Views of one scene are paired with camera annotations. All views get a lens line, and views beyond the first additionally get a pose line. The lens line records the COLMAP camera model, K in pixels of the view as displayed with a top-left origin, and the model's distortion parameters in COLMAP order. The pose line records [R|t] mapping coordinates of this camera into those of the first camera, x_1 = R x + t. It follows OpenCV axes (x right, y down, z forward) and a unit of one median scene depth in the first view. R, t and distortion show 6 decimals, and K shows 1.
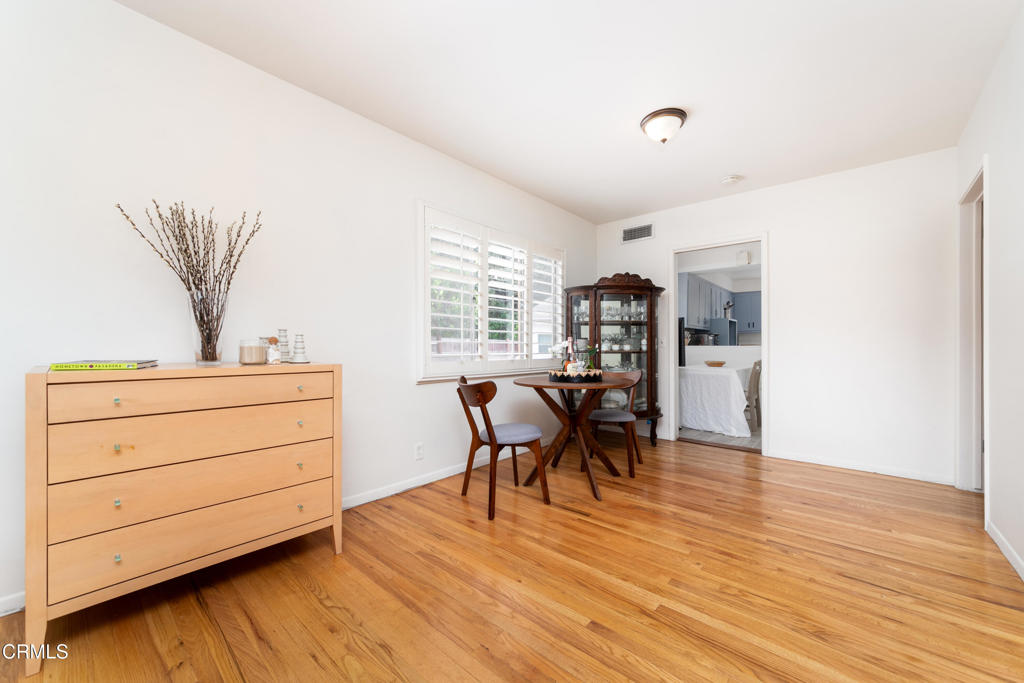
lens RADIAL K [[405.2, 0, 509.1], [0, 405.2, 341.1], [0, 0, 1]] dist [-0.002789, 0.000799]
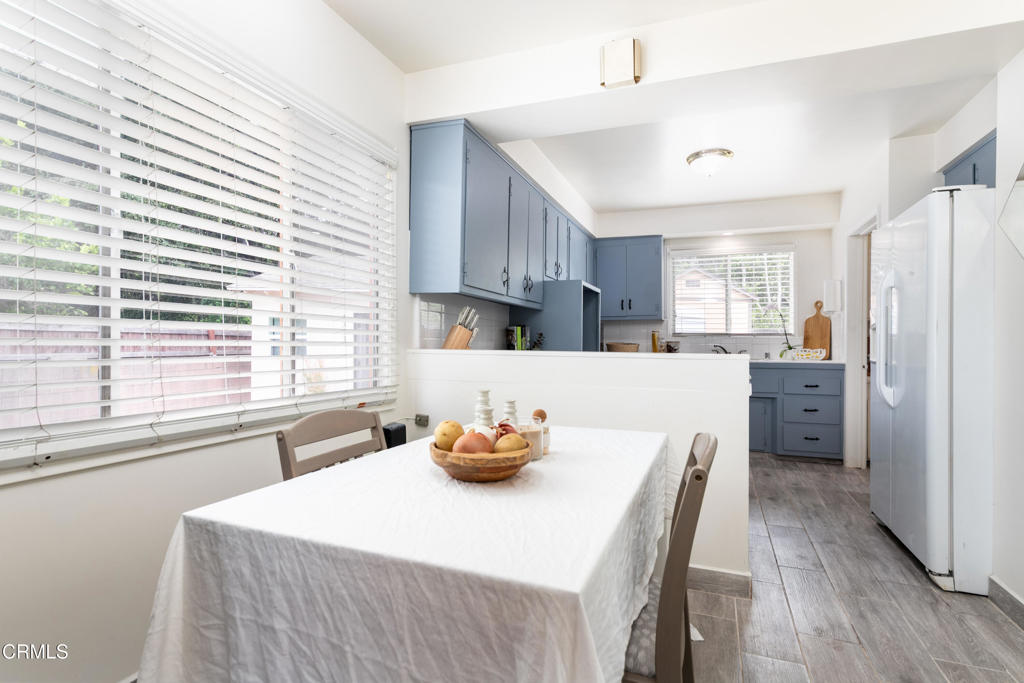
lens RADIAL K [[497.7, 0, 518.0], [0, 497.7, 336.7], [0, 0, 1]] dist [0.002683, 0.000101]
pose [[0.939651, 0.010246, 0.341980, 0.543675], [-0.012216, 0.999919, 0.003607, -0.002111], [-0.341915, -0.007567, 0.939700, 0.965863]]
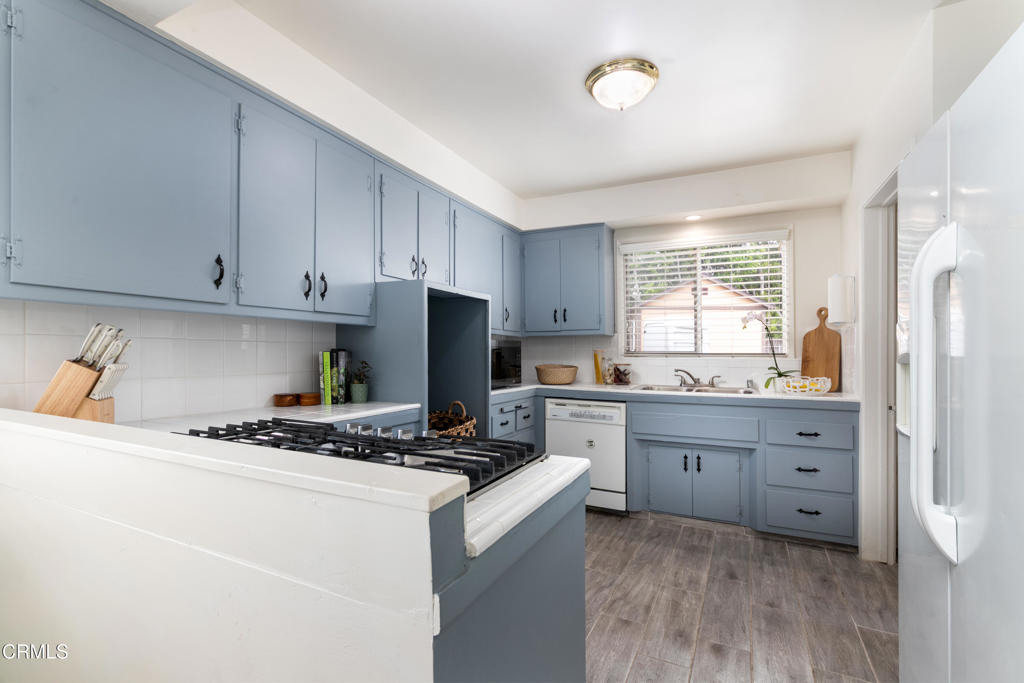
lens RADIAL K [[467.5, 0, 503.1], [0, 467.5, 347.1], [0, 0, 1]] dist [-0.004006, -0.001587]
pose [[0.967967, 0.003660, 0.251050, 0.891372], [-0.005679, 0.999957, 0.007319, -0.027180], [-0.251012, -0.008510, 0.967947, 1.203567]]
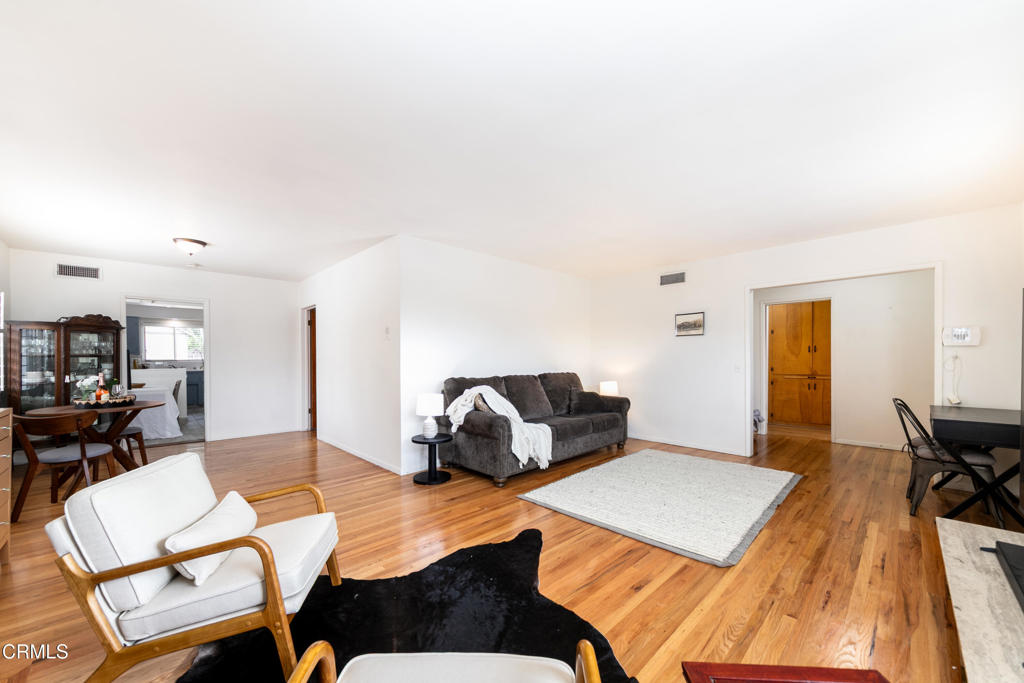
lens RADIAL K [[381.0, 0, 520.2], [0, 381.0, 355.5], [0, 0, 1]] dist [0.008816, -0.000065]
pose [[0.071678, 0.004170, 0.997419, -0.712626], [-0.010388, 0.999940, -0.003434, -0.054780], [-0.997374, -0.010115, 0.071717, -0.295942]]
